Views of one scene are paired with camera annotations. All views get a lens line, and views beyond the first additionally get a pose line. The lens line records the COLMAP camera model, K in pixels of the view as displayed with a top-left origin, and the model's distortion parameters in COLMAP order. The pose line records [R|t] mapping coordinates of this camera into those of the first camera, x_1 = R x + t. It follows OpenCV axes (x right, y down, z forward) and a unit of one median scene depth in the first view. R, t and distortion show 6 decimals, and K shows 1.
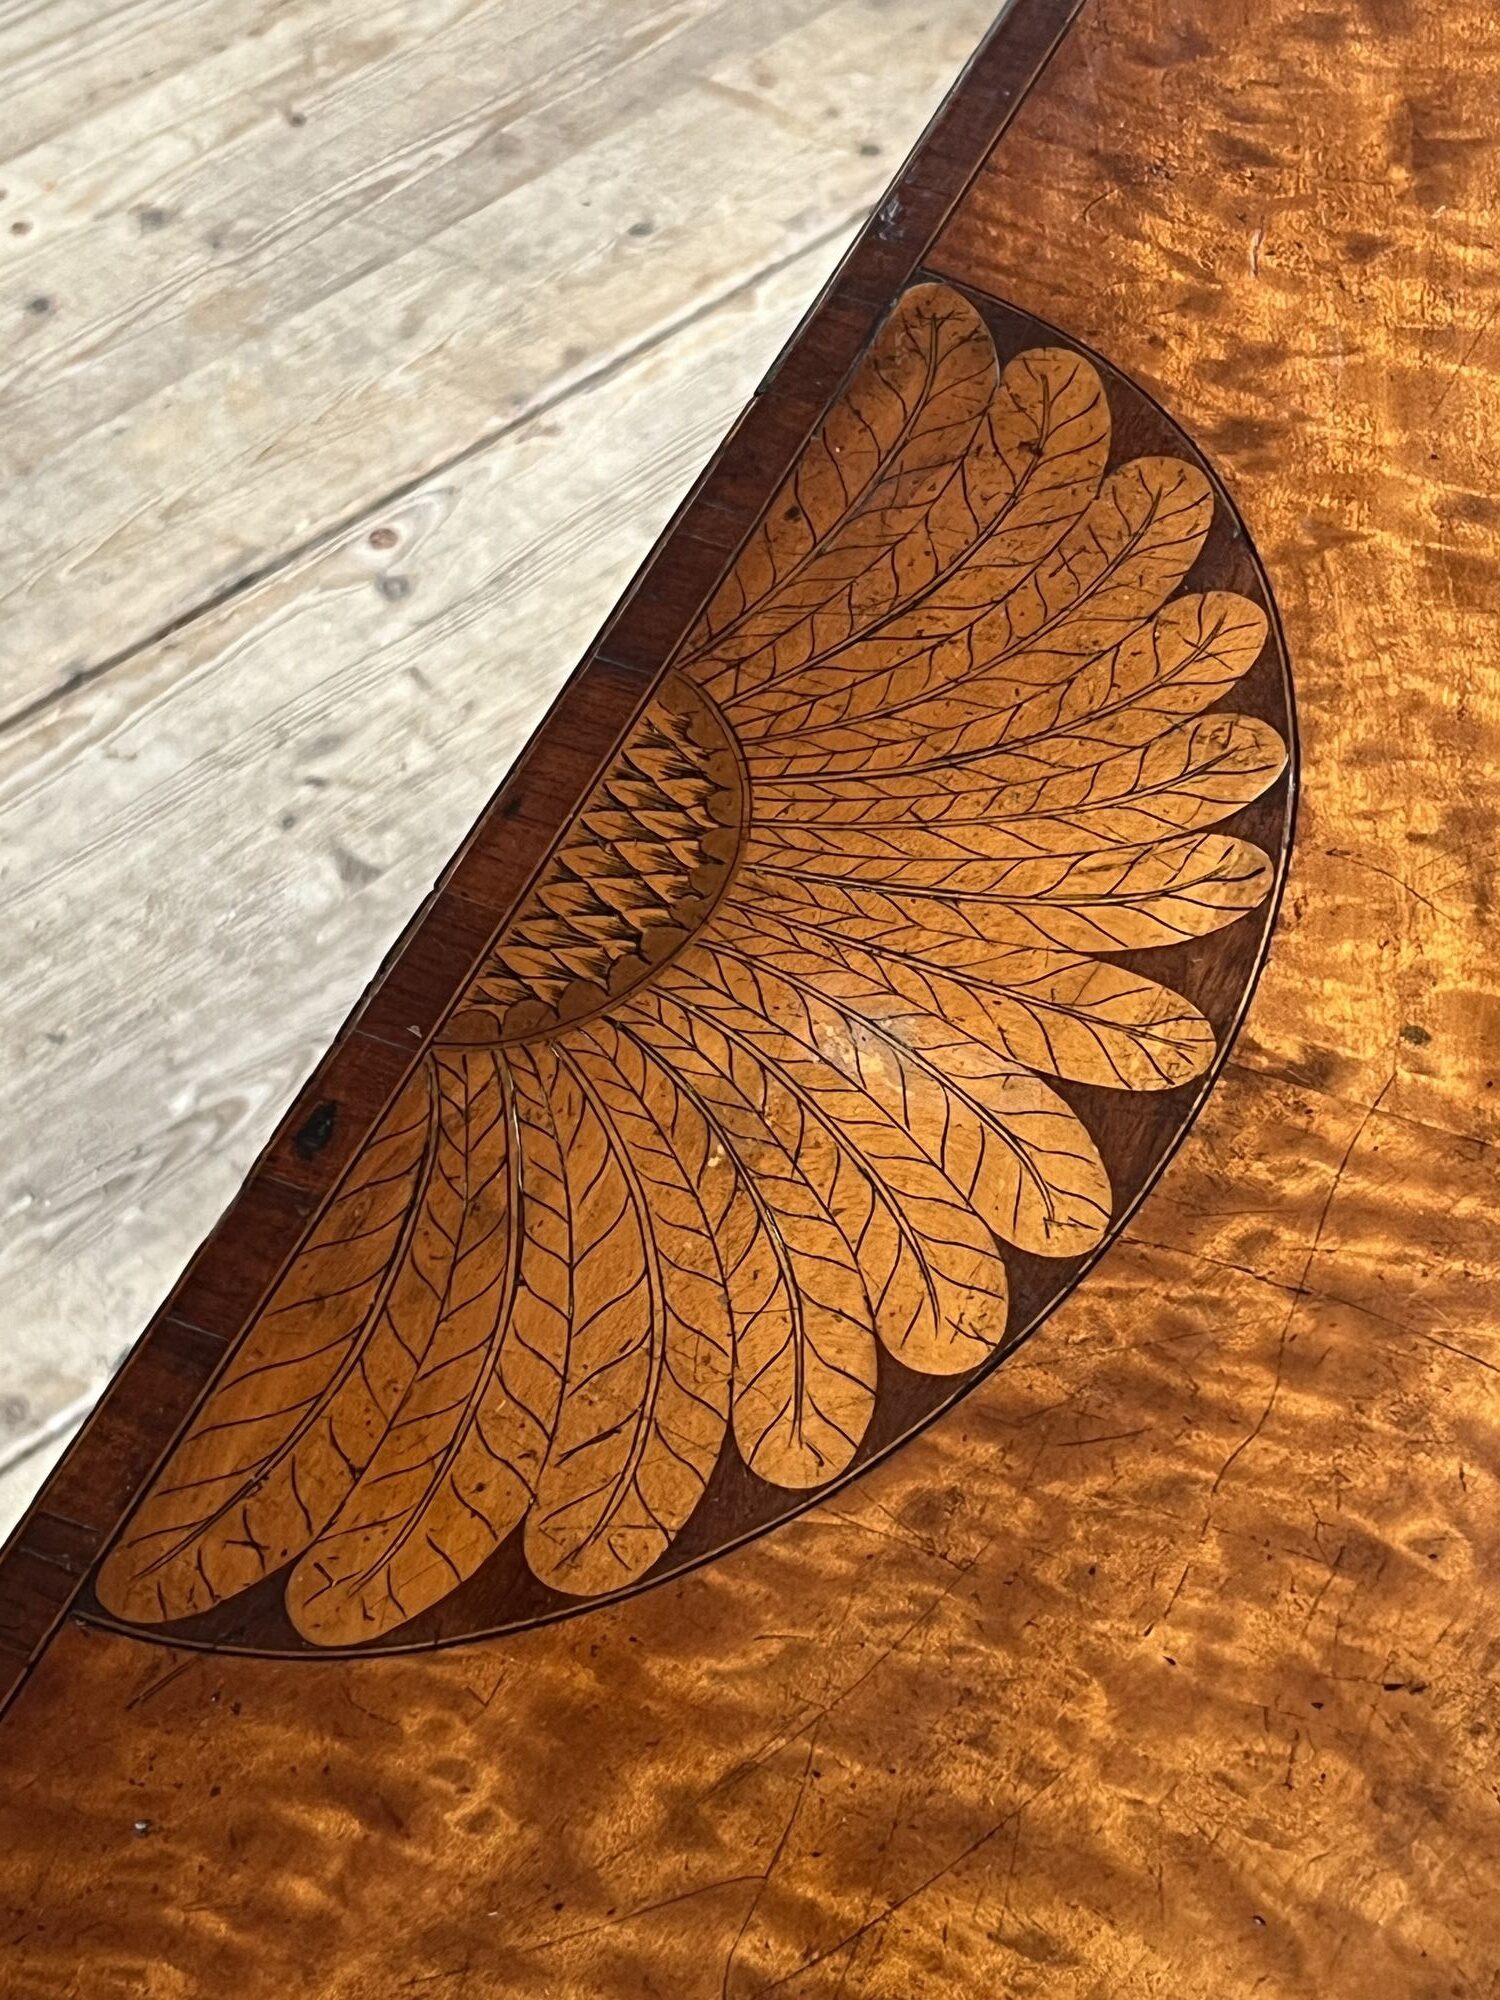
lens RADIAL K [[4132.4, 0, 750.0], [0, 4132.4, 1000.0], [0, 0, 1]] dist [0.187599, -0.603817]
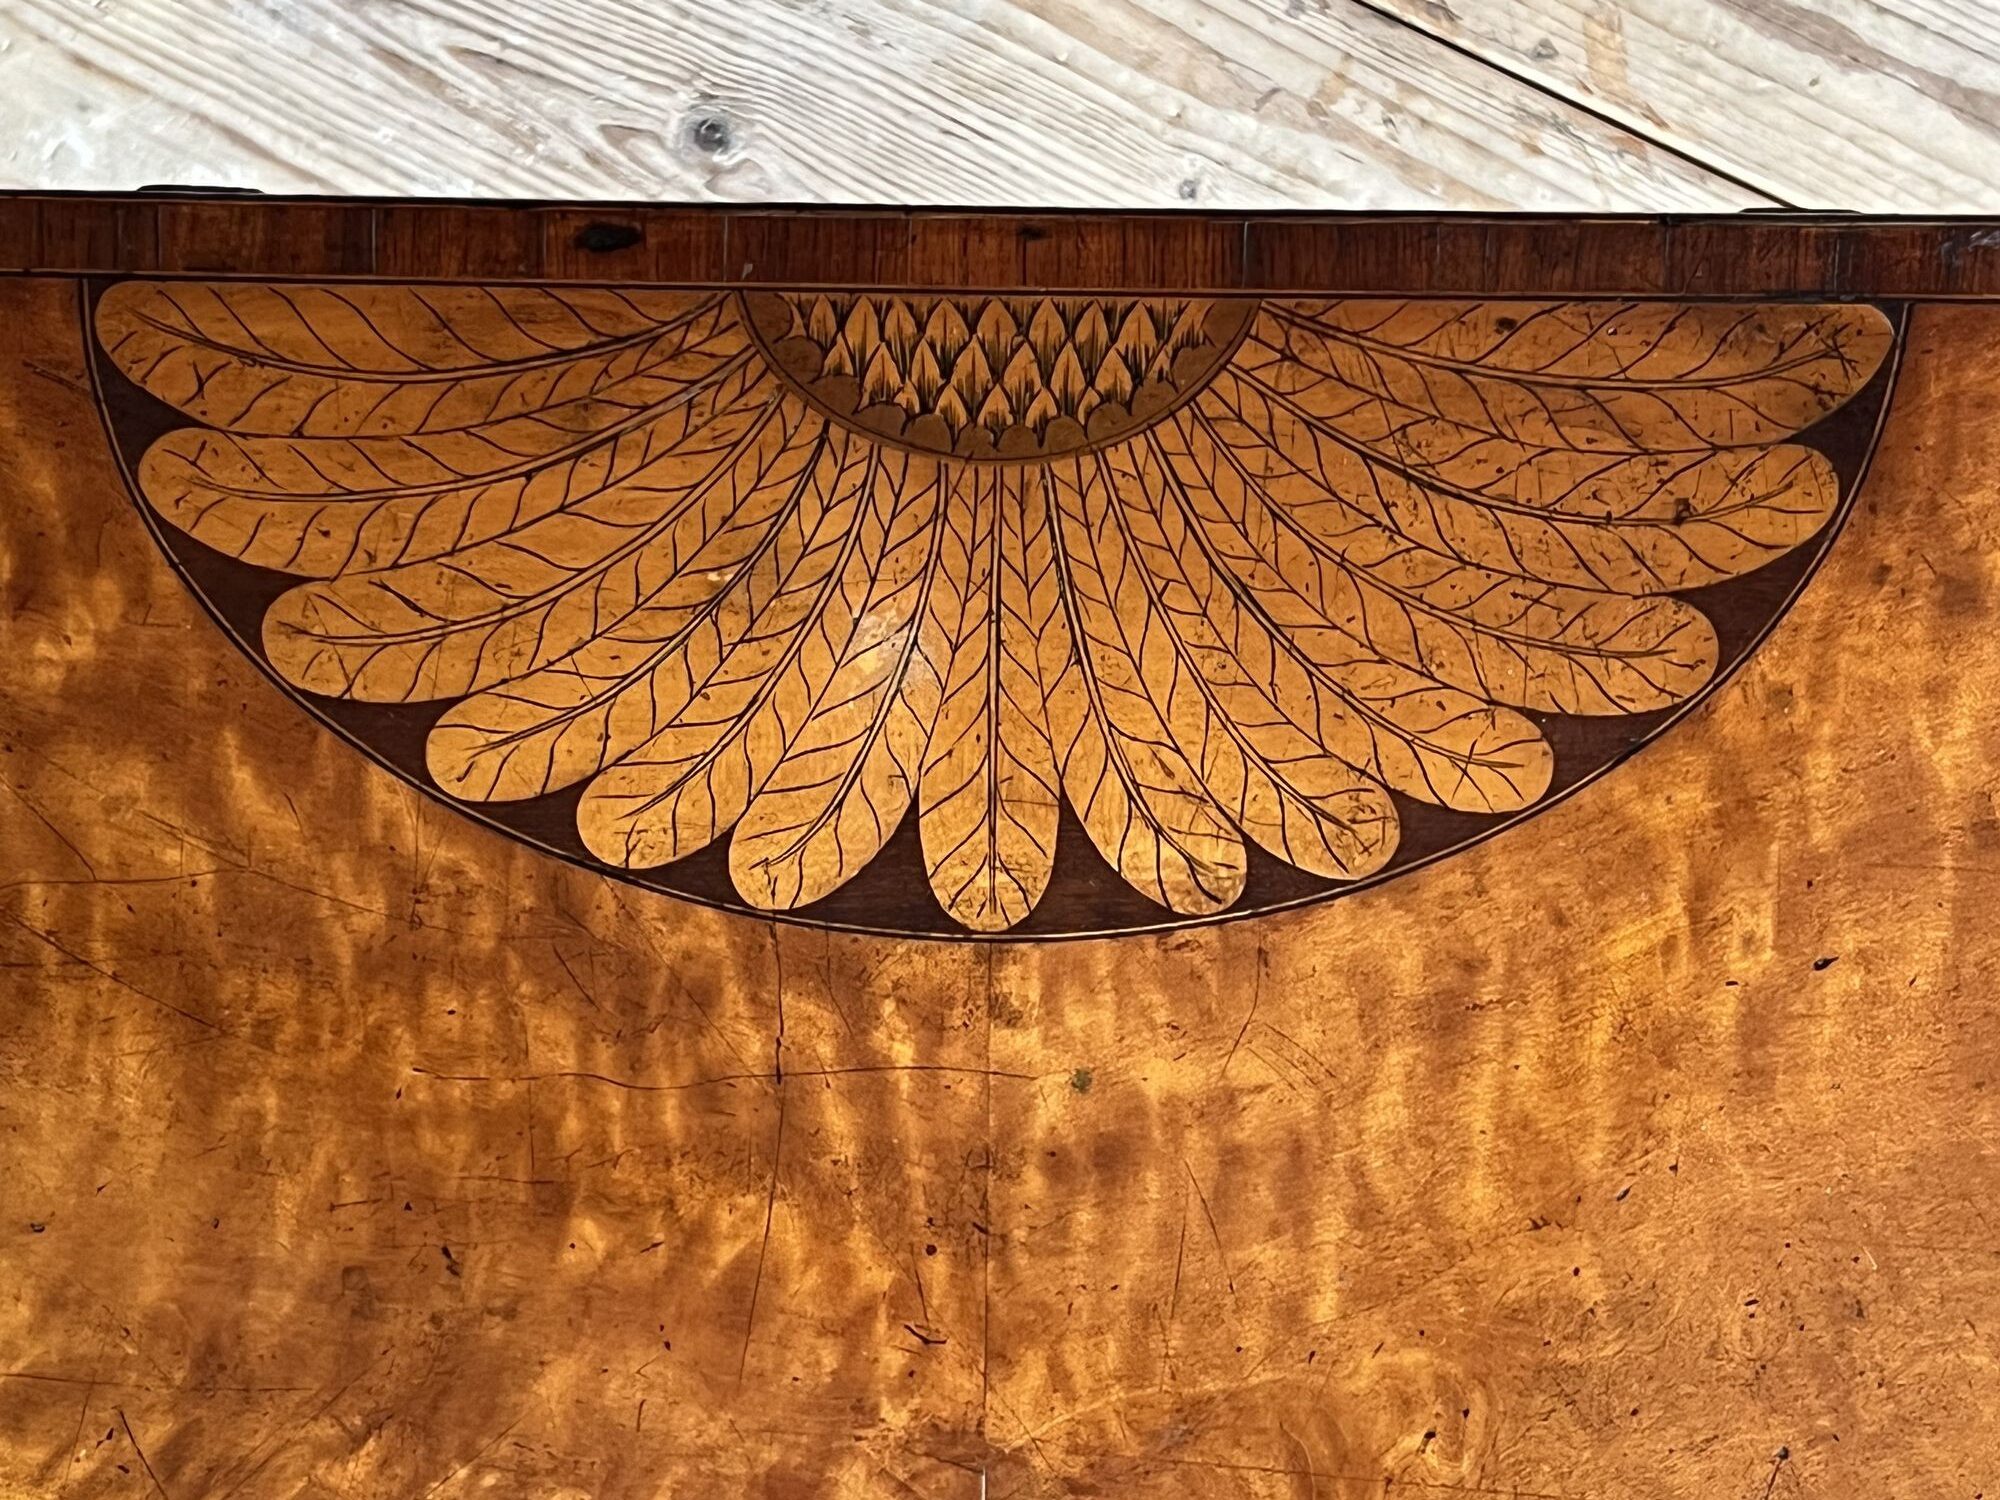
lens RADIAL K [[4132.4, 0, 1000.0], [0, 4132.4, 750.0], [0, 0, 1]] dist [0.187599, -0.603817]
pose [[0.385682, 0.909005, 0.157984, -0.112344], [-0.714565, 0.185973, 0.674396, -0.759468], [0.583649, -0.372992, 0.721270, 0.191314]]
